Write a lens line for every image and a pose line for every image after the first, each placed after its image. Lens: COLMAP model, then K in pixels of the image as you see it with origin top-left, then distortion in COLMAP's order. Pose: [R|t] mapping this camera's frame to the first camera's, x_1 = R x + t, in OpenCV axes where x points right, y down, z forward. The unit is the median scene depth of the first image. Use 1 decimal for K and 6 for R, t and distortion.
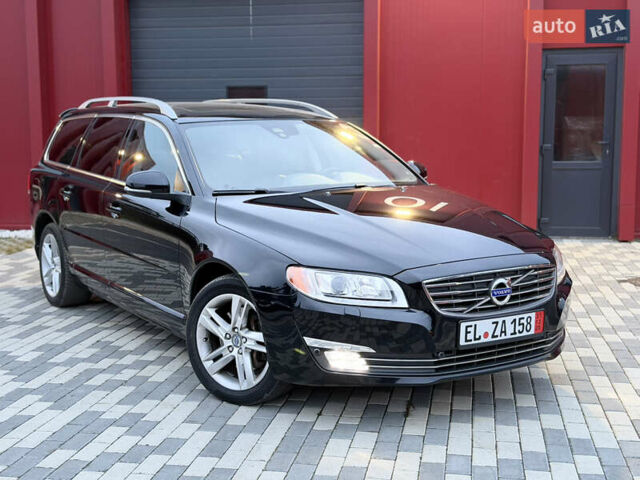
lens RADIAL K [[906.8, 0, 316.5], [0, 906.8, 240.4], [0, 0, 1]] dist [0.138833, 0.000000]
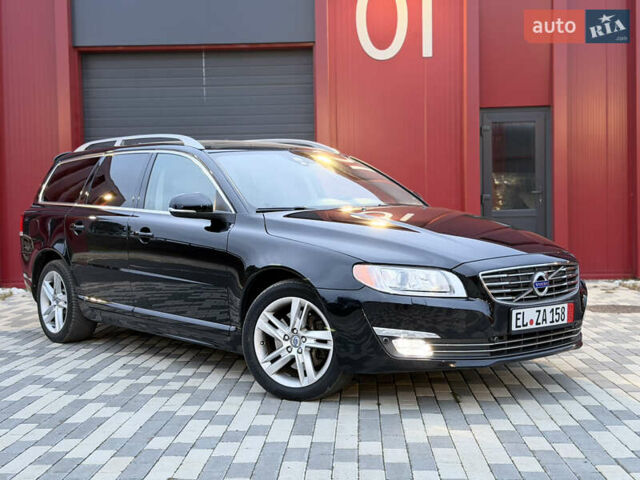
lens RADIAL K [[906.8, 0, 321.6], [0, 906.8, 243.4], [0, 0, 1]] dist [0.138833, 0.000000]
pose [[0.990919, -0.017429, 0.133327, -0.210647], [0.028770, 0.996082, -0.083618, 0.091258], [-0.131348, 0.086695, 0.987538, -0.079189]]
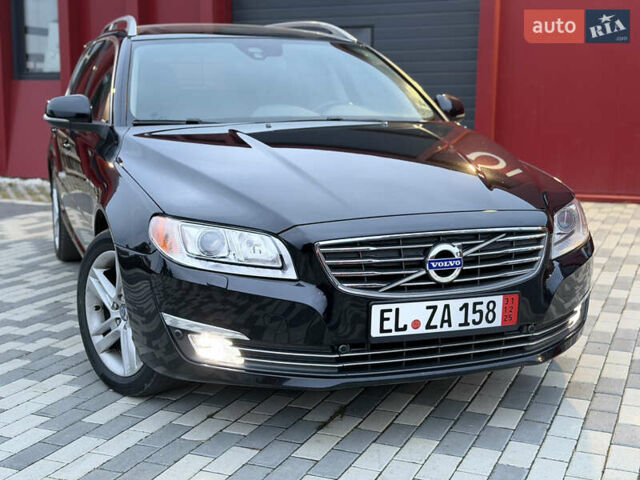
lens RADIAL K [[906.8, 0, 317.9], [0, 906.8, 239.7], [0, 0, 1]] dist [0.138833, 0.000000]
pose [[0.974797, 0.040160, -0.219448, 0.254540], [-0.031974, 0.998658, 0.040730, 0.013199], [0.220789, -0.032687, 0.974774, 0.301785]]
